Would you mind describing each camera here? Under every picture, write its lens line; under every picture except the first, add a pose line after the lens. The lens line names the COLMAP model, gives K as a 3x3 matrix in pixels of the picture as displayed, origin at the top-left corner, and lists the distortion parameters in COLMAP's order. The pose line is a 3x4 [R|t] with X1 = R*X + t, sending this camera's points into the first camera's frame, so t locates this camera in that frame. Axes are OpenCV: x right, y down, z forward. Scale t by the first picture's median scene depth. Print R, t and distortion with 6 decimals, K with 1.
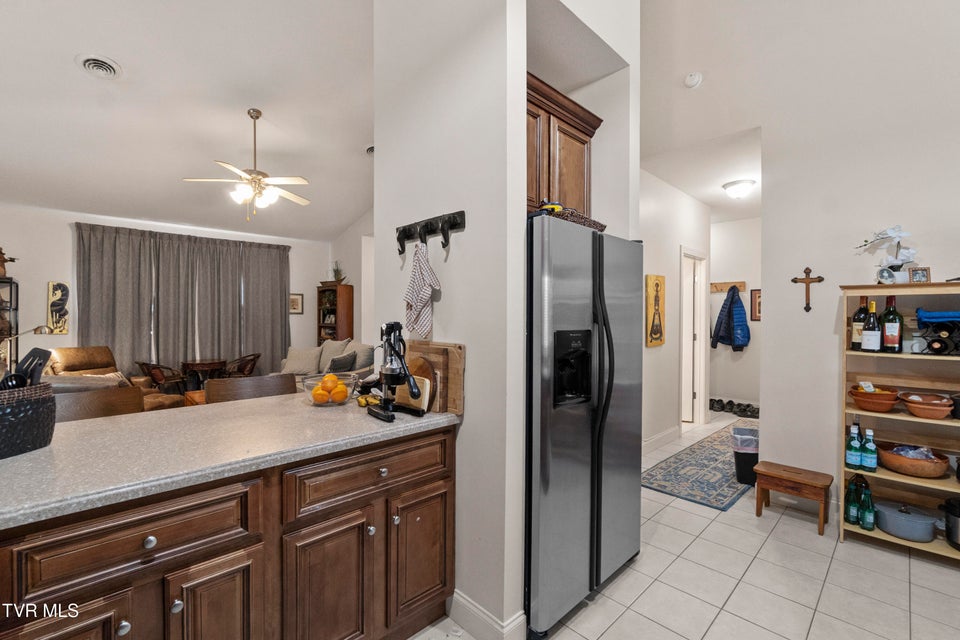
lens RADIAL K [[418.0, 0, 469.3], [0, 418.0, 317.7], [0, 0, 1]] dist [-0.002061, 0.001152]
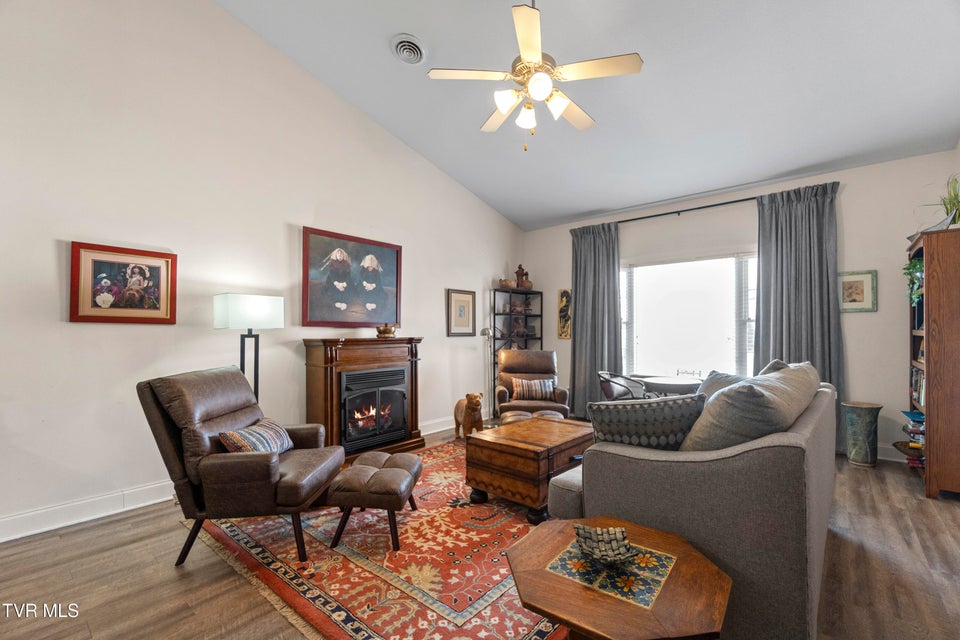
lens RADIAL K [[418.0, 0, 491.8], [0, 418.0, 331.5], [0, 0, 1]] dist [-0.002061, 0.001152]
pose [[0.122403, -0.000903, -0.992480, 0.112872], [-0.001018, 0.999999, -0.001036, 0.055515], [0.992480, 0.001137, 0.122402, 1.683363]]
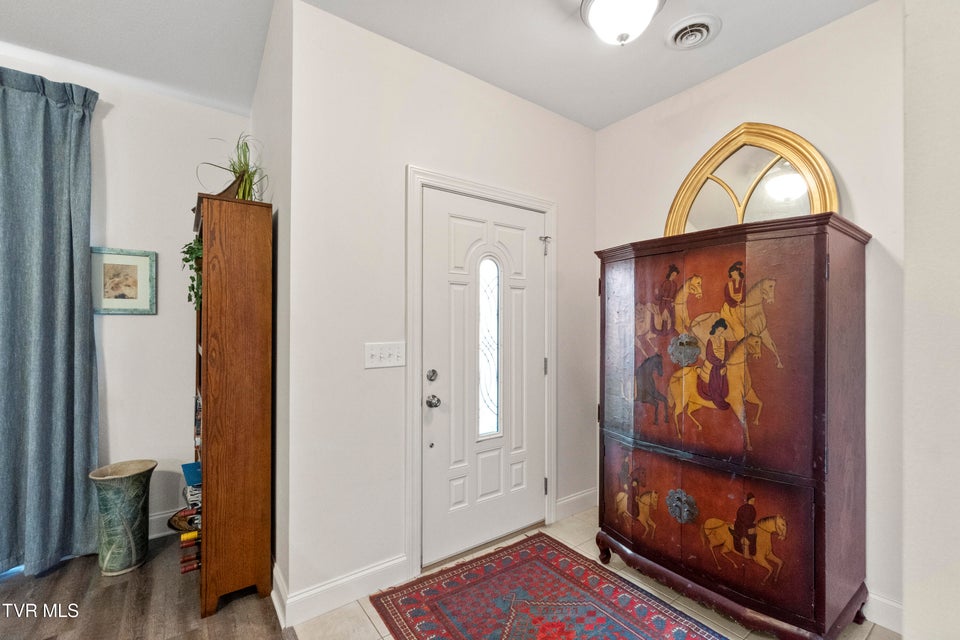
lens RADIAL K [[418.0, 0, 480.0], [0, 418.0, 322.0], [0, 0, 1]] dist [-0.002061, 0.001152]
pose [[0.991302, -0.002354, -0.131589, -0.363454], [0.000322, 0.999880, -0.015466, 0.007541], [0.131610, 0.015289, 0.991184, 2.436600]]
